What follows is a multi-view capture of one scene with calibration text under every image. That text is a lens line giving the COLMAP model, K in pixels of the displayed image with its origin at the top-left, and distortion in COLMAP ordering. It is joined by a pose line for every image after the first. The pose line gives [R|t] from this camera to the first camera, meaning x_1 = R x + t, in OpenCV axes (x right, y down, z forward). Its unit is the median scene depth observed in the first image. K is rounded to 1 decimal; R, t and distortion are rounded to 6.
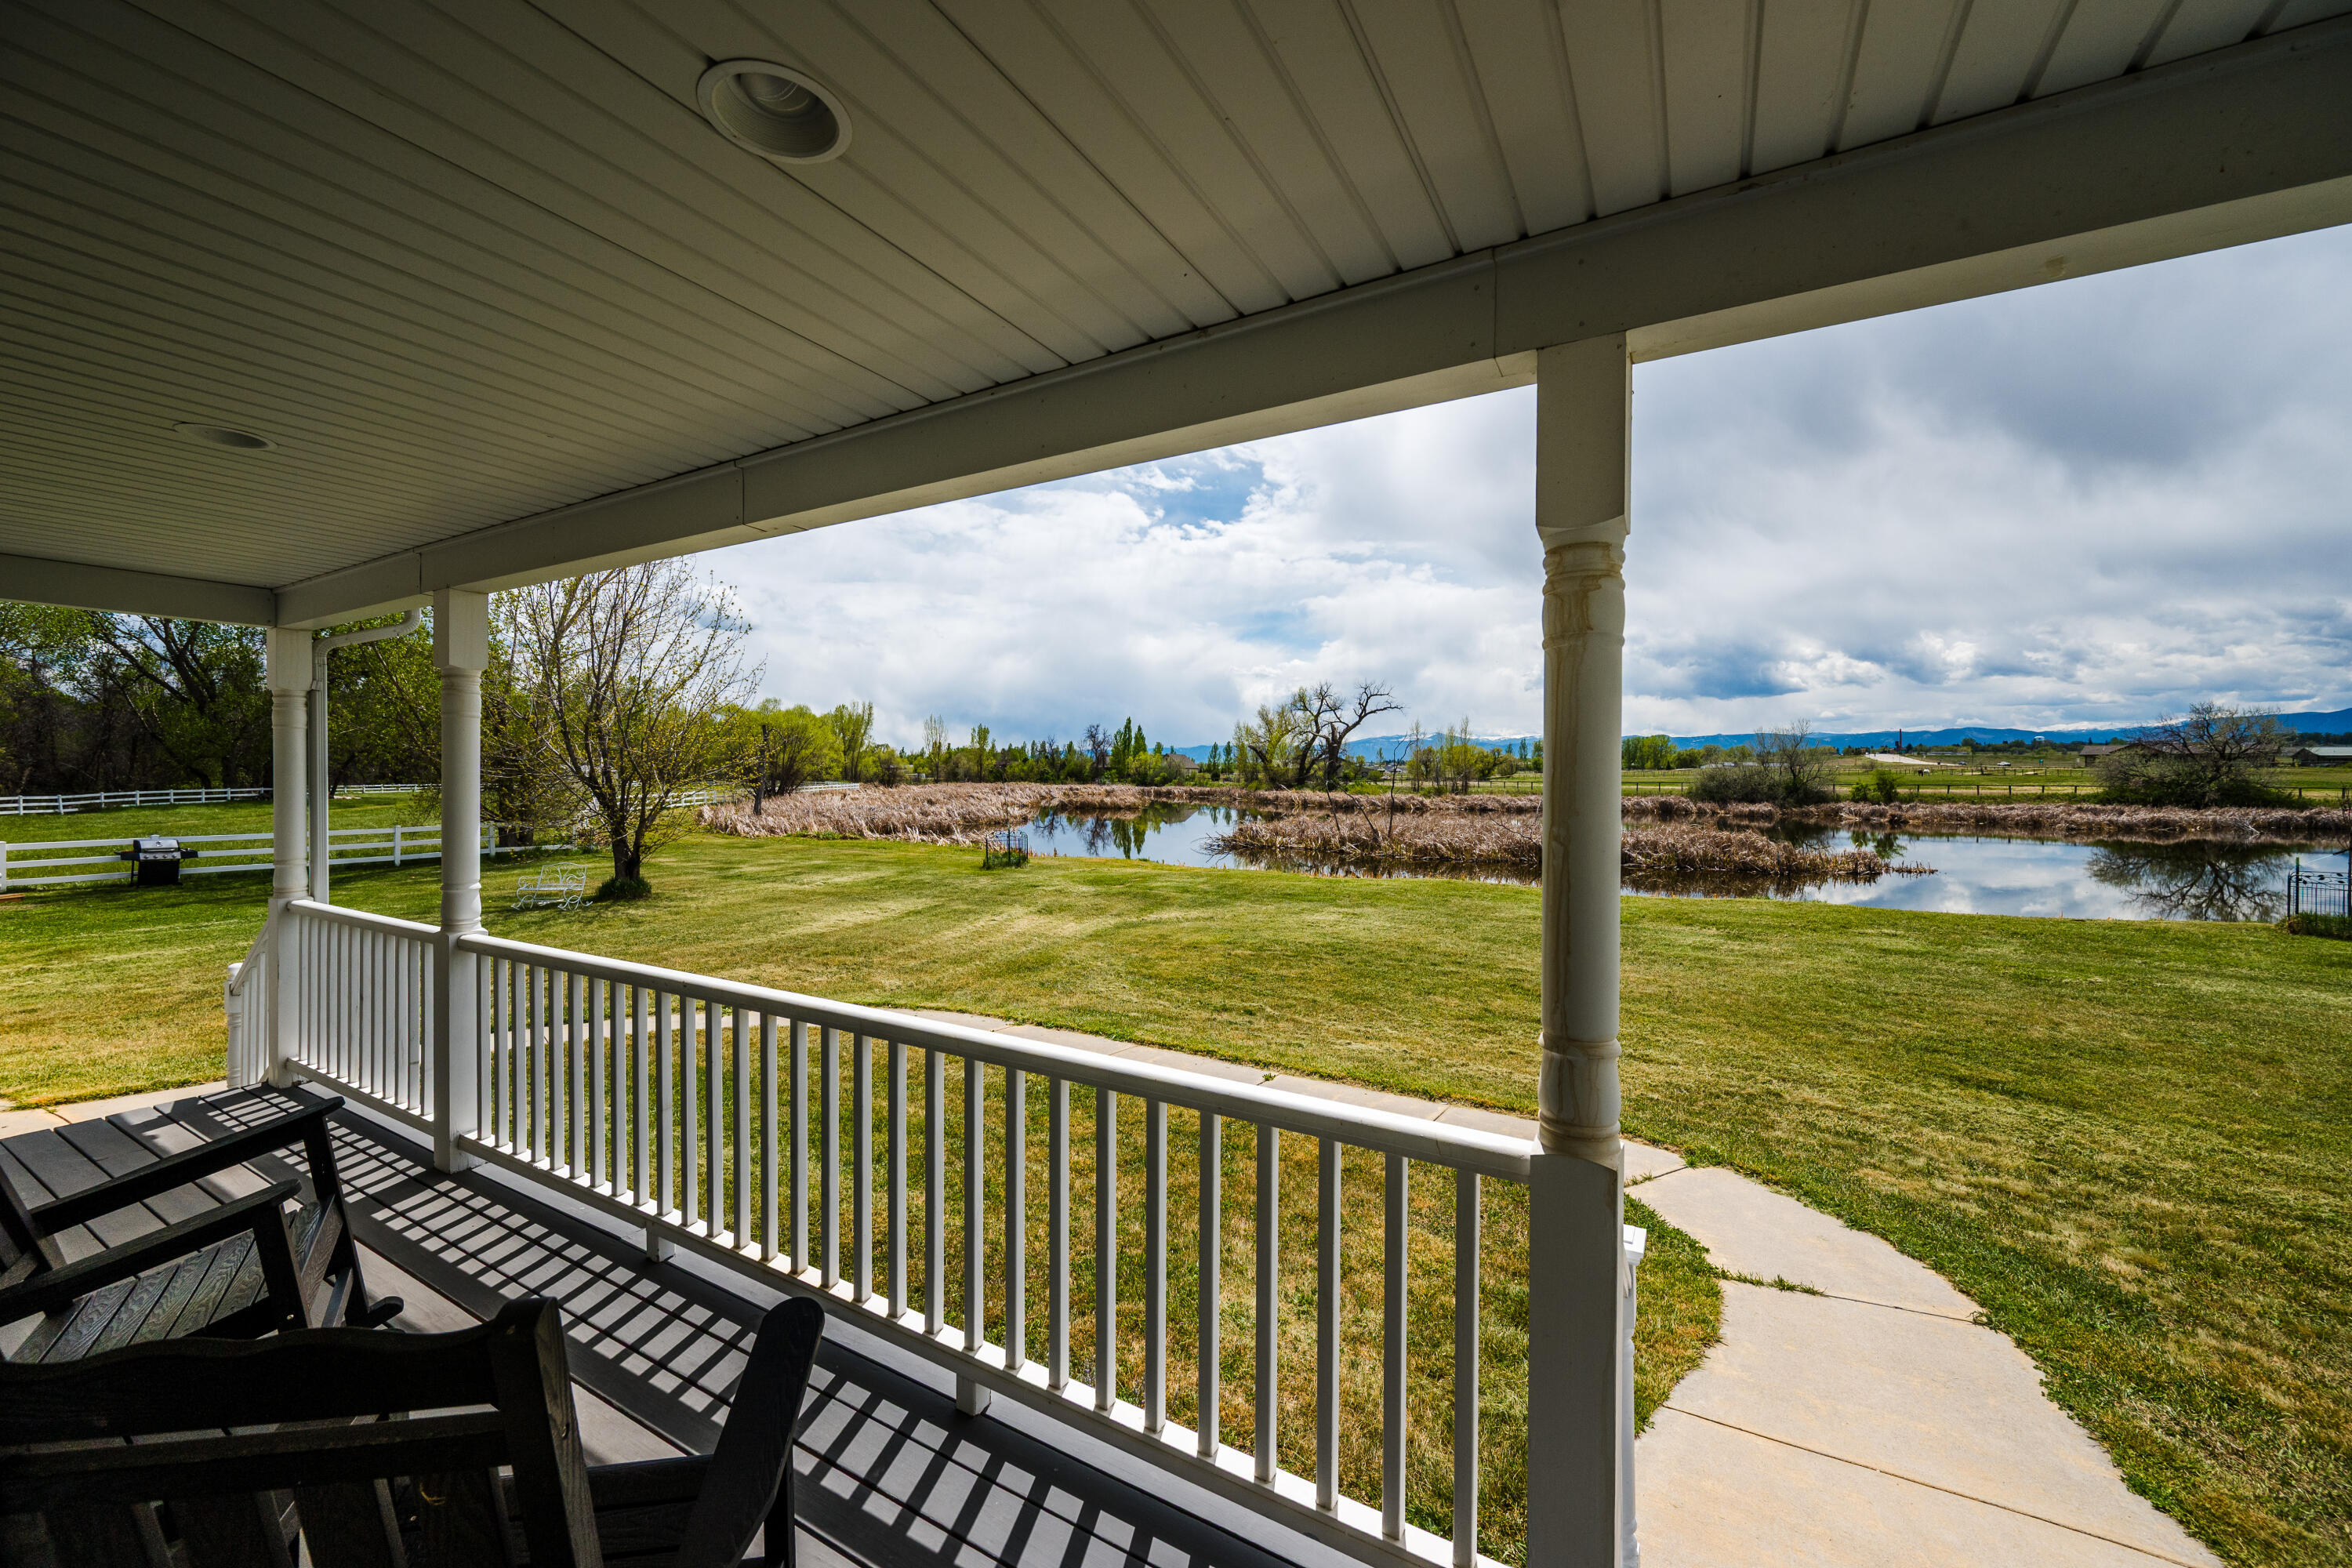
lens RADIAL K [[913.3, 0, 1163.1], [0, 913.3, 787.4], [0, 0, 1]] dist [-0.007542, 0.000224]
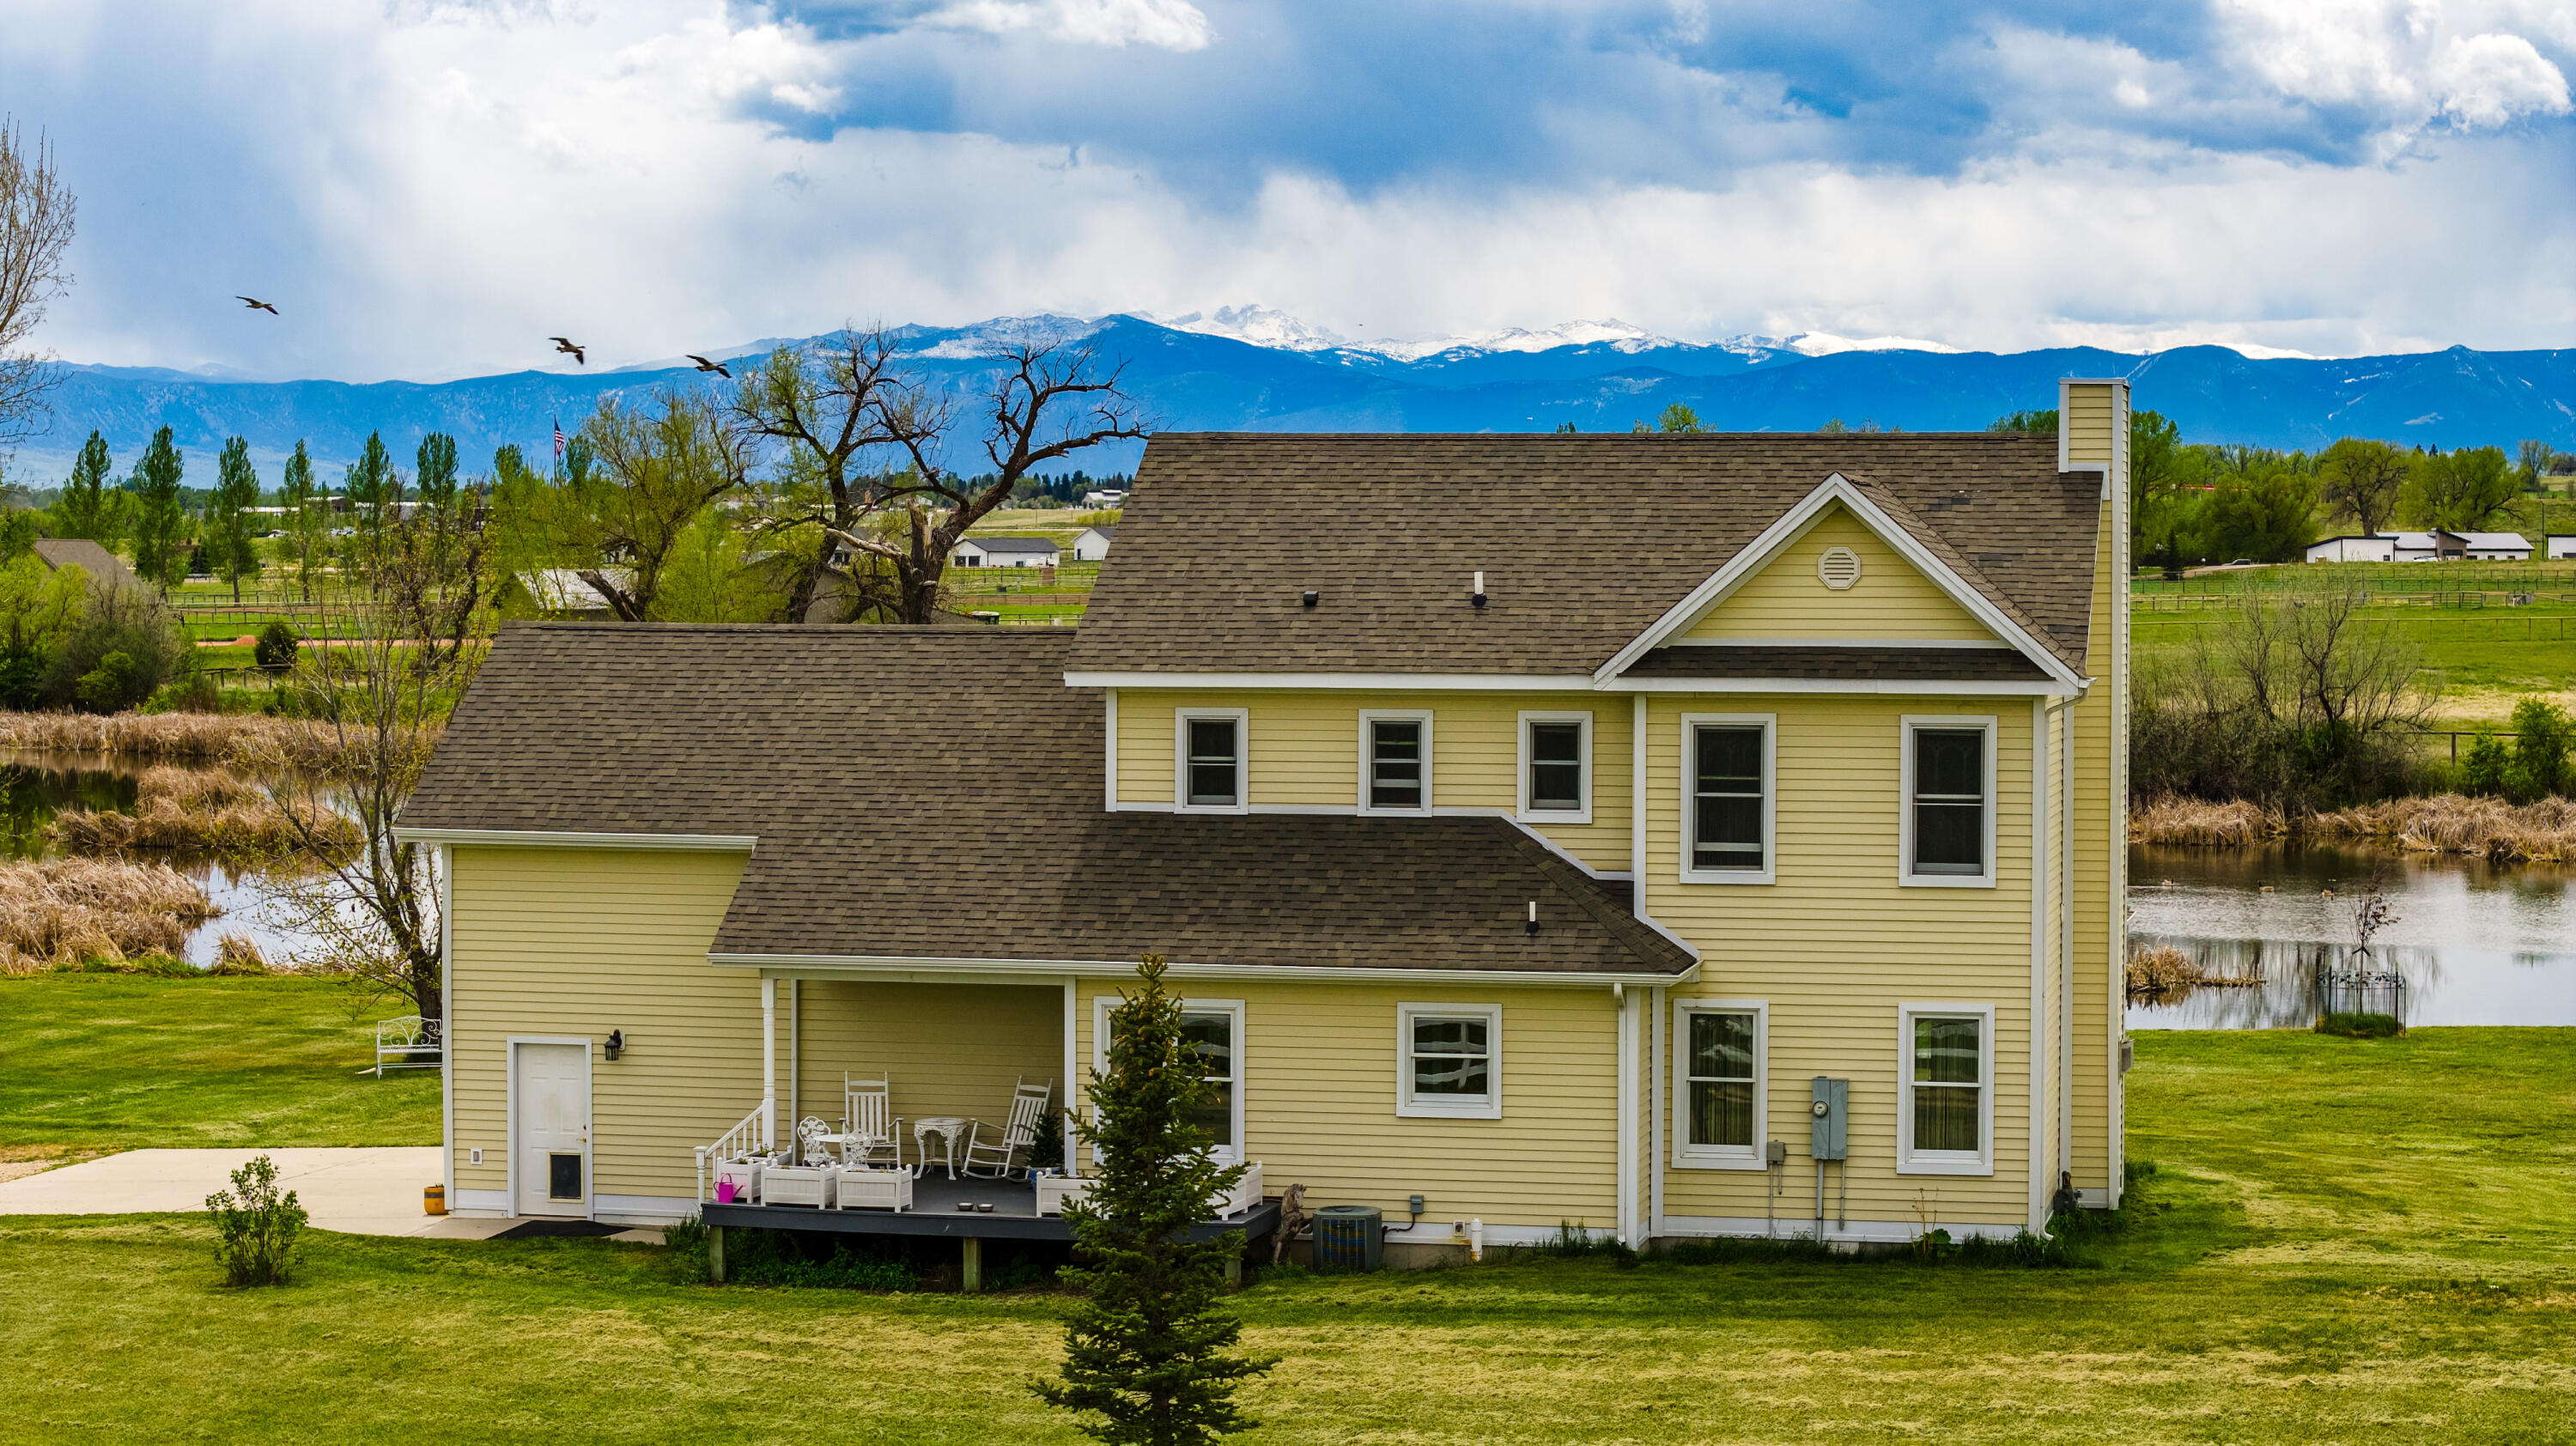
lens RADIAL K [[5108.4, 0, 1288.0], [0, 5108.4, 723.0], [0, 0, 1]] dist [-0.275452, 2.144726]
pose [[0.948124, -0.009666, 0.317754, -0.313588], [0.003220, 0.999778, 0.020805, -0.058659], [-0.317885, -0.018702, 0.947945, -0.764664]]
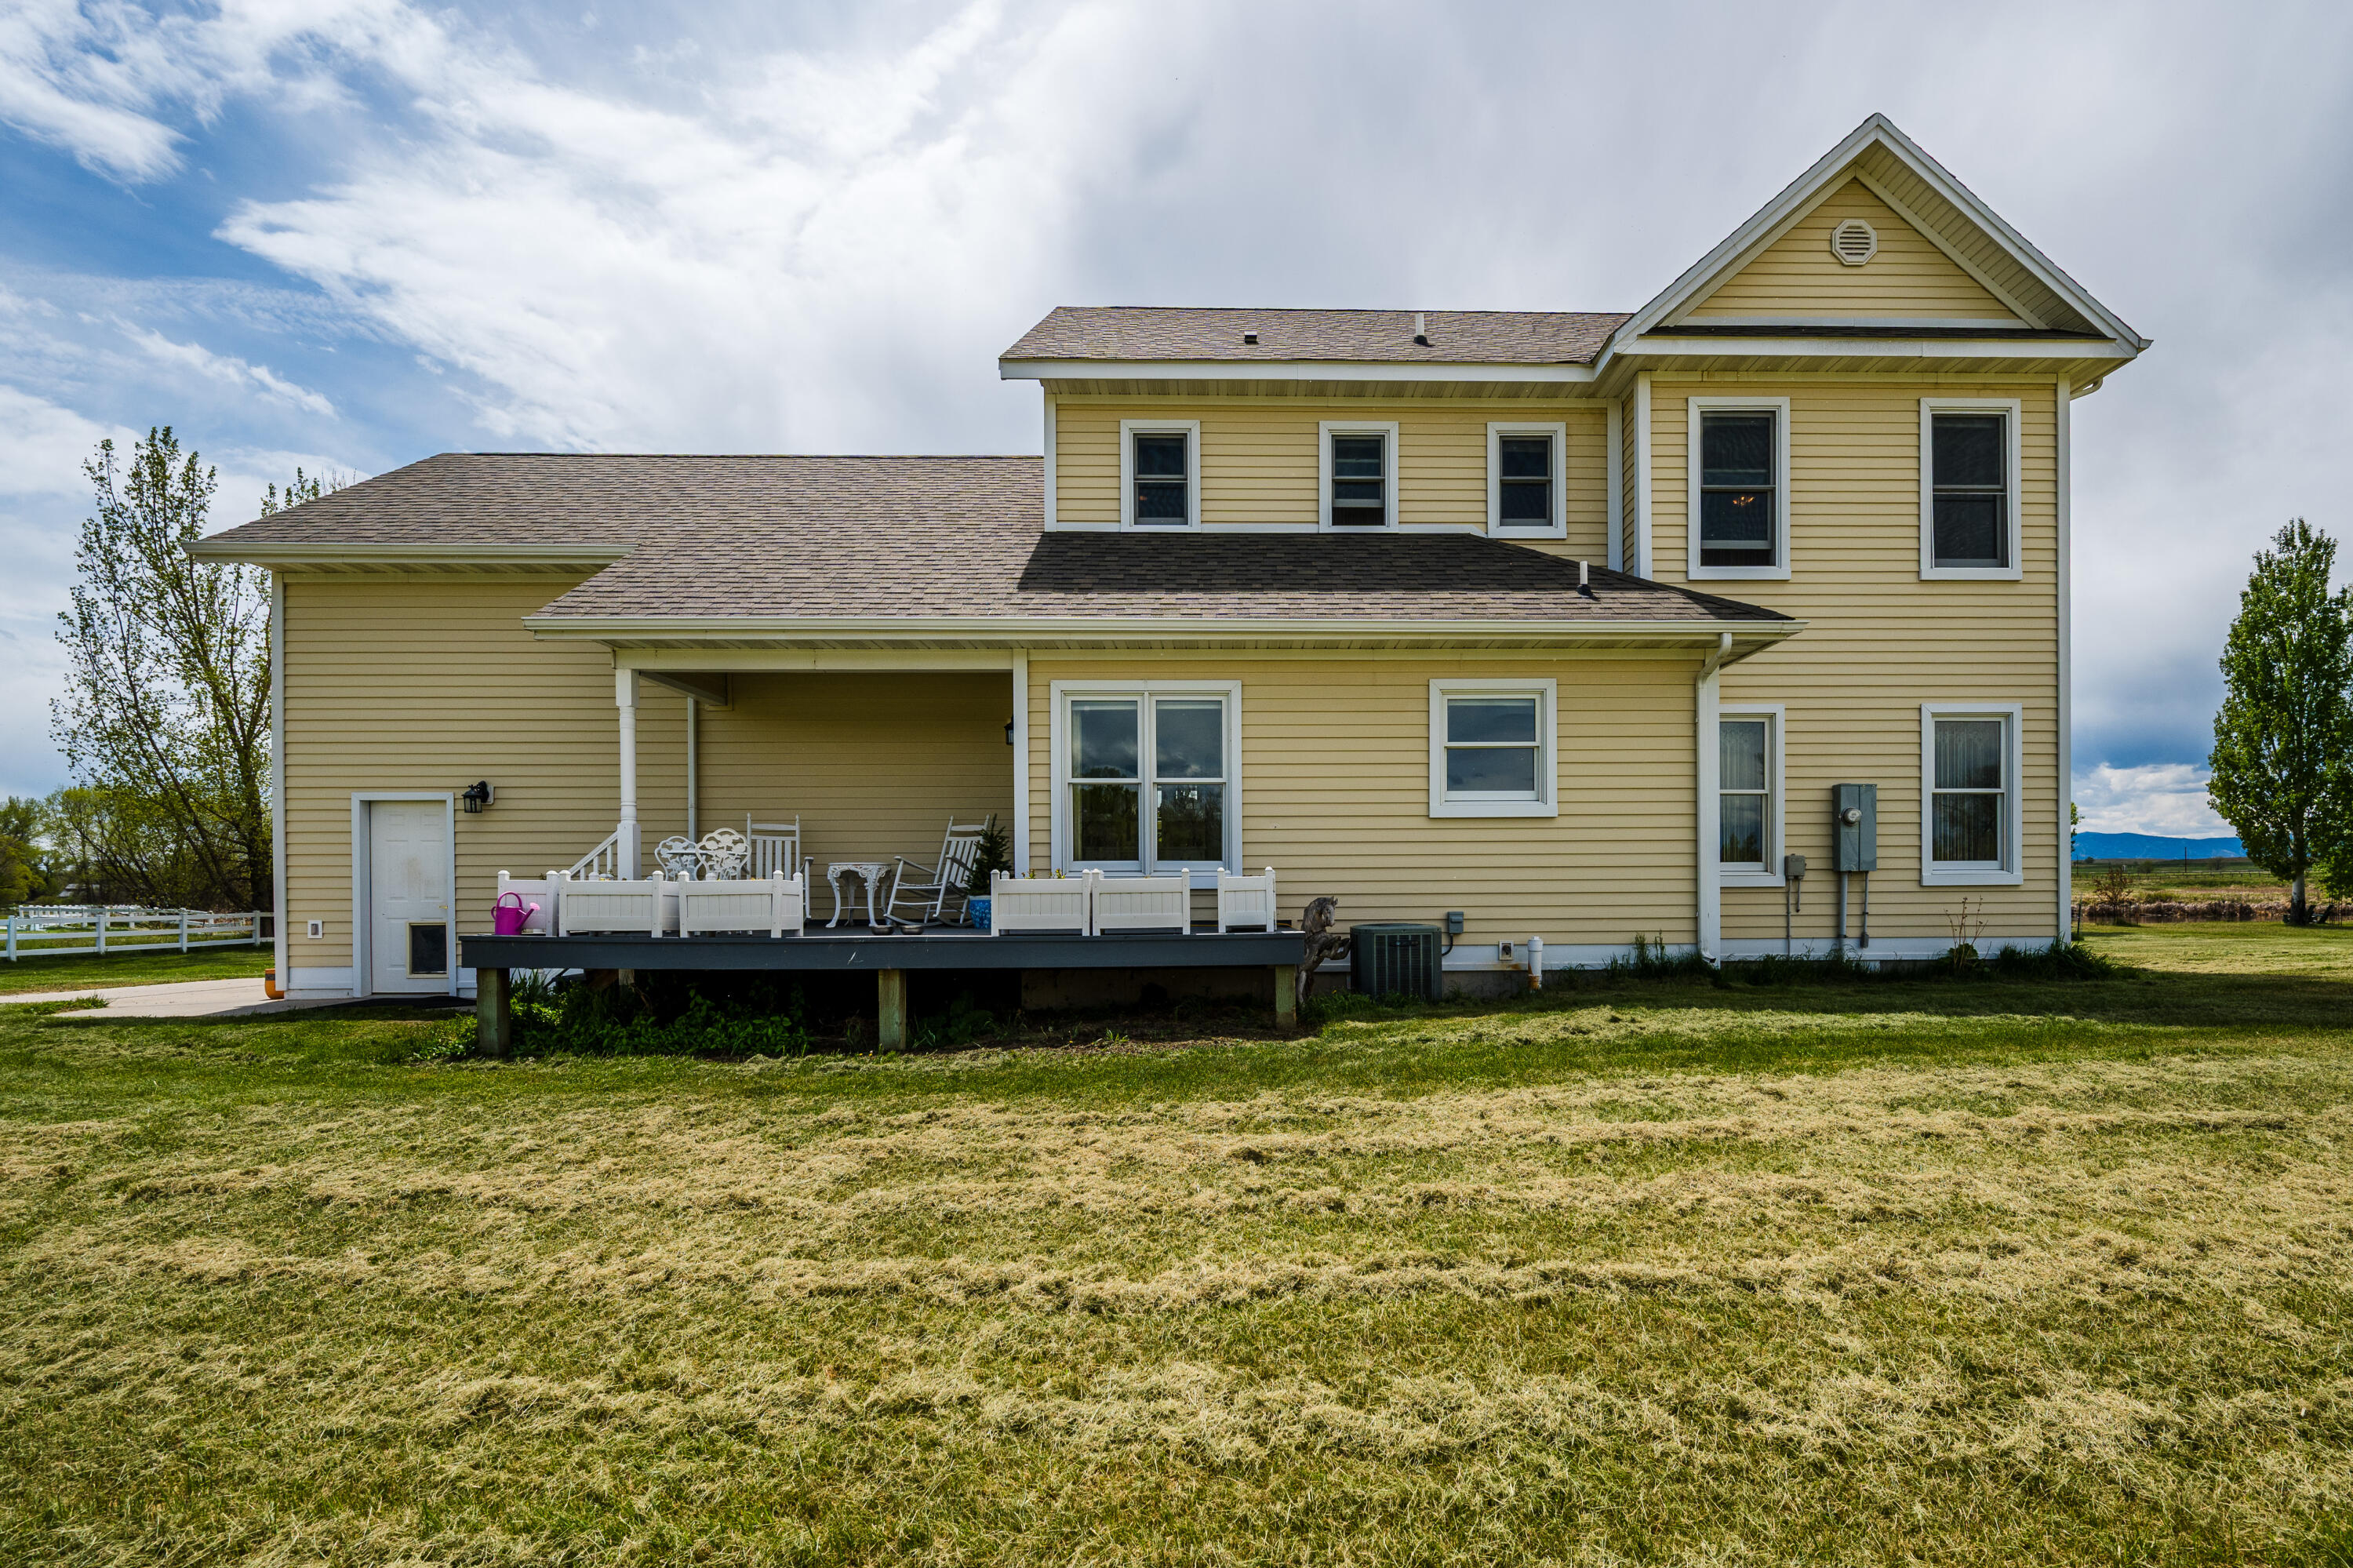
lens RADIAL K [[1082.2, 0, 1250.8], [0, 1082.2, 911.4], [0, 0, 1]] dist [-0.001855, -0.000421]
pose [[0.844752, -0.013929, 0.534977, -0.164882], [0.014470, 0.999890, 0.003186, 0.017954], [-0.534963, 0.005050, 0.844861, -0.214487]]
